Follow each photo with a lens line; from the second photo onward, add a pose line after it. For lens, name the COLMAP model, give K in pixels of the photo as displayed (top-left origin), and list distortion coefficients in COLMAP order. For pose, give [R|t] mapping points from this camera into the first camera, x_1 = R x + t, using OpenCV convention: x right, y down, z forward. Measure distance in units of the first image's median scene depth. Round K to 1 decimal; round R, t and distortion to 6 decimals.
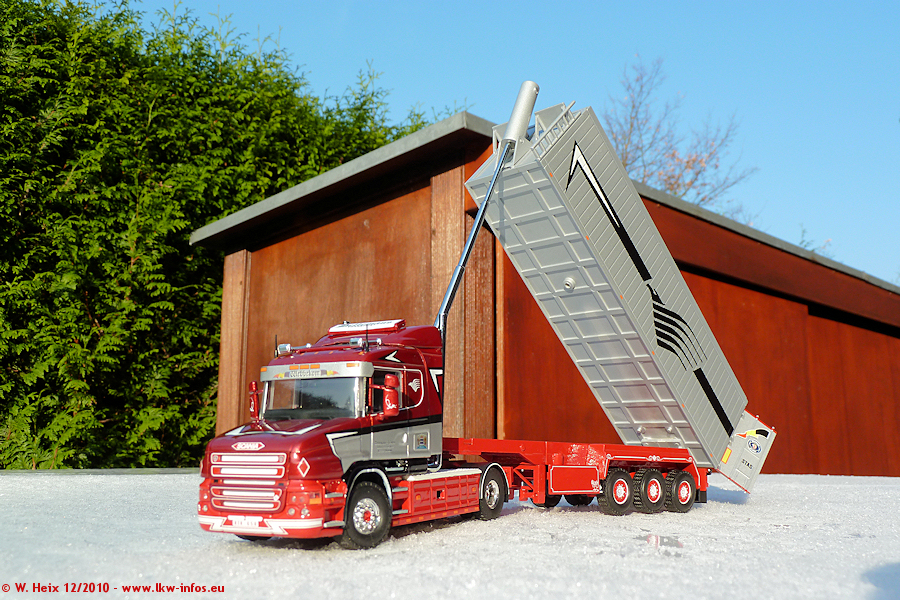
lens RADIAL K [[895.6, 0, 450.2], [0, 895.6, 297.2], [0, 0, 1]] dist [-0.014347, -0.014454]
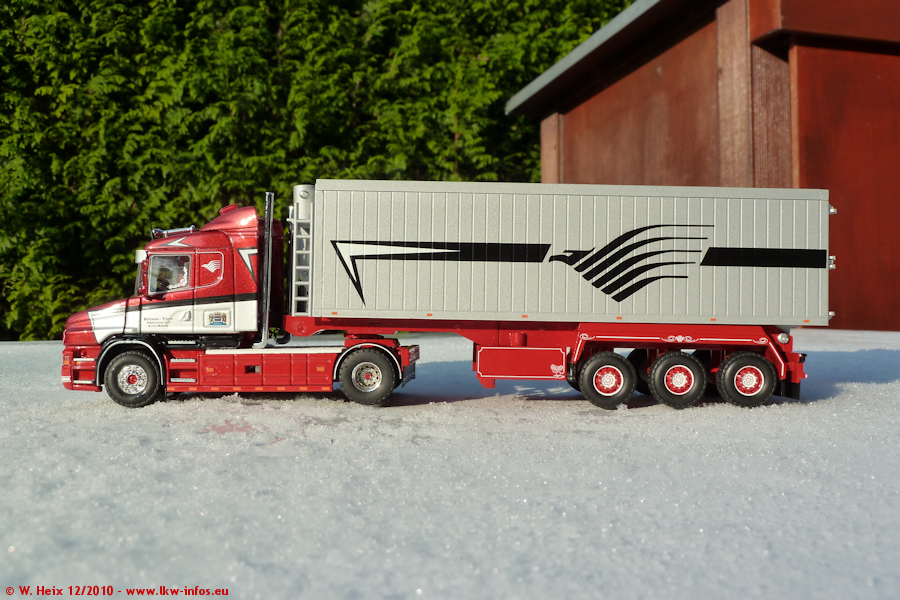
lens RADIAL K [[897.5, 0, 449.2], [0, 897.5, 297.7], [0, 0, 1]] dist [-0.014220, -0.013452]
pose [[0.886753, -0.023813, -0.461630, 0.120377], [0.095903, 0.986420, 0.133338, 0.004855], [0.452186, -0.162509, 0.876994, 0.039742]]
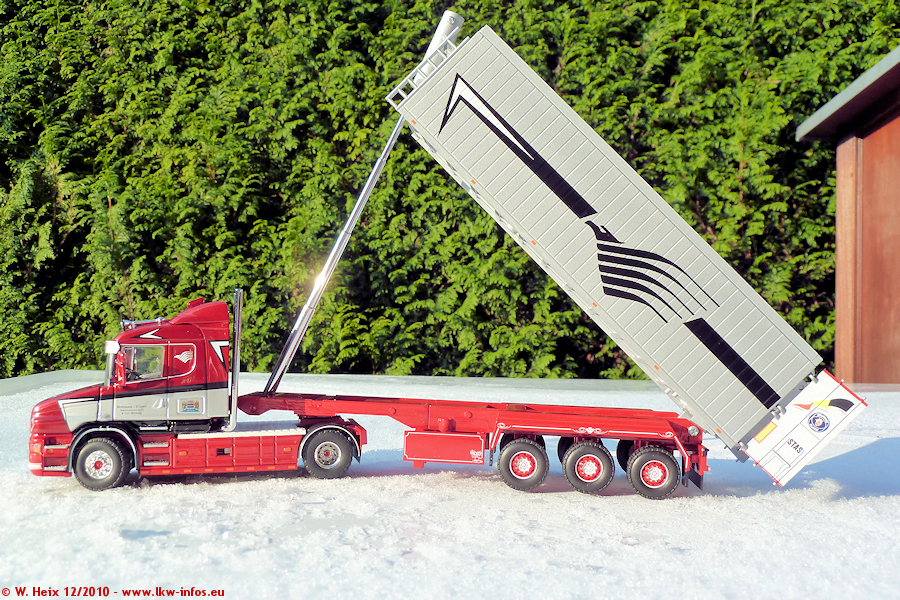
lens RADIAL K [[898.2, 0, 448.1], [0, 898.2, 298.0], [0, 0, 1]] dist [-0.008274, -0.009754]
pose [[0.678840, -0.018323, -0.734058, 0.153432], [0.107546, 0.991389, 0.074710, -0.004141], [0.726368, -0.129661, 0.674965, 0.071138]]
